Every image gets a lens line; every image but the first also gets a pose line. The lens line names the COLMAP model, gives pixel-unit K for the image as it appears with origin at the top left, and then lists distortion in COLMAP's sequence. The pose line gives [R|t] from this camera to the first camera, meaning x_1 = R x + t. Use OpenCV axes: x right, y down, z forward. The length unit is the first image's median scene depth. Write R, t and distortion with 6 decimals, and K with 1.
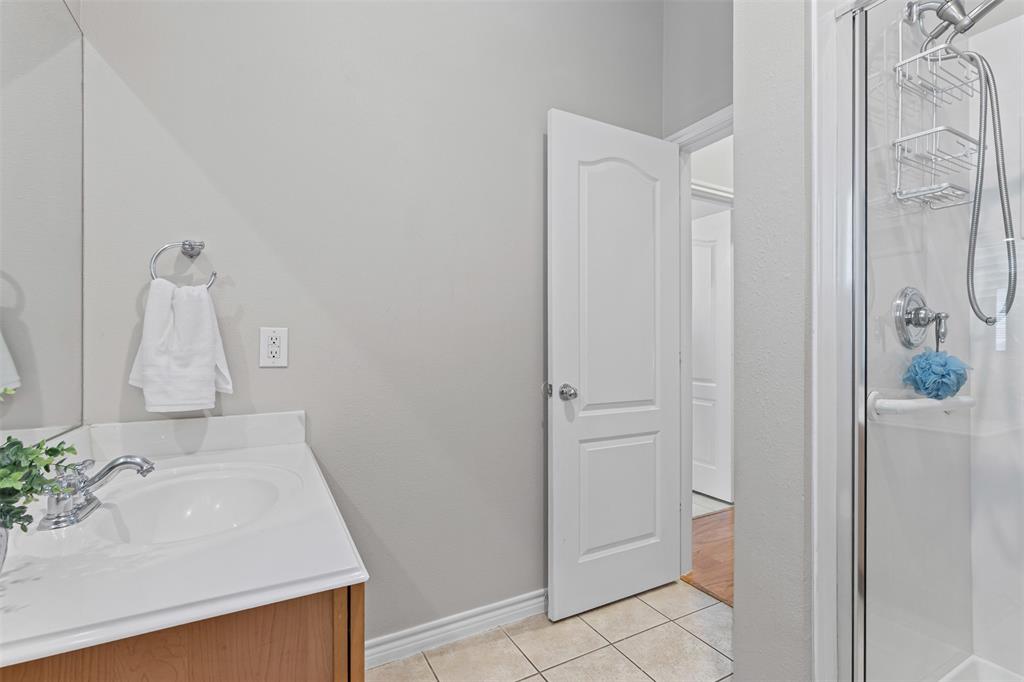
lens RADIAL K [[464.5, 0, 510.6], [0, 464.5, 345.0], [0, 0, 1]] dist [0.008861, -0.002164]
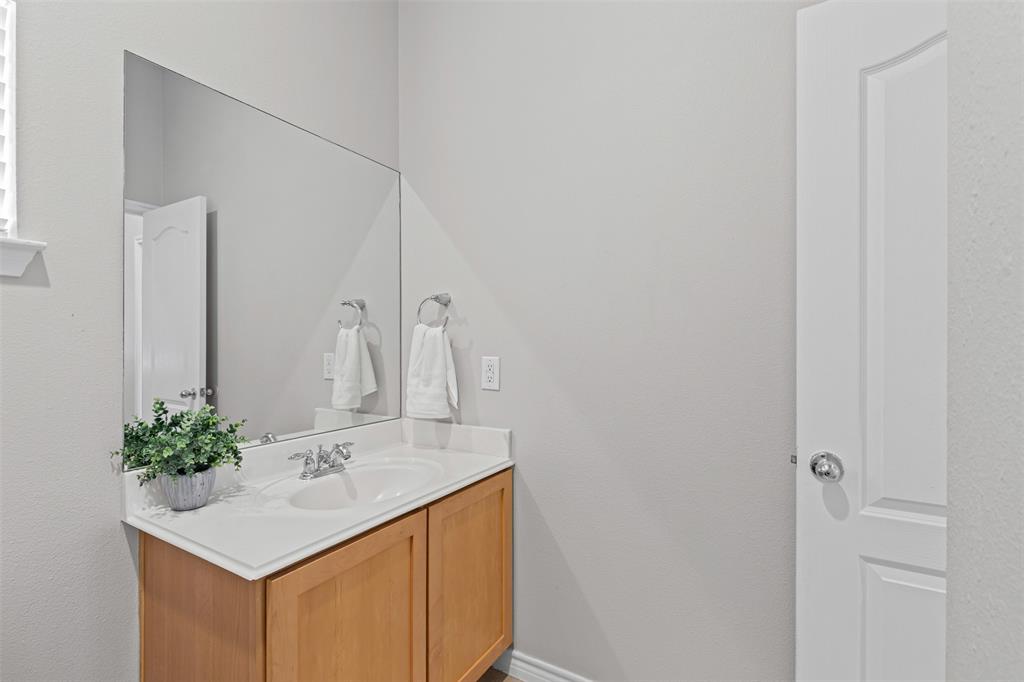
lens RADIAL K [[464.5, 0, 515.2], [0, 464.5, 344.9], [0, 0, 1]] dist [0.008861, -0.002164]
pose [[0.515566, 0.012013, -0.856766, 0.562294], [-0.000826, 0.999908, 0.013523, -0.085793], [0.856850, -0.006264, 0.515528, 0.446356]]
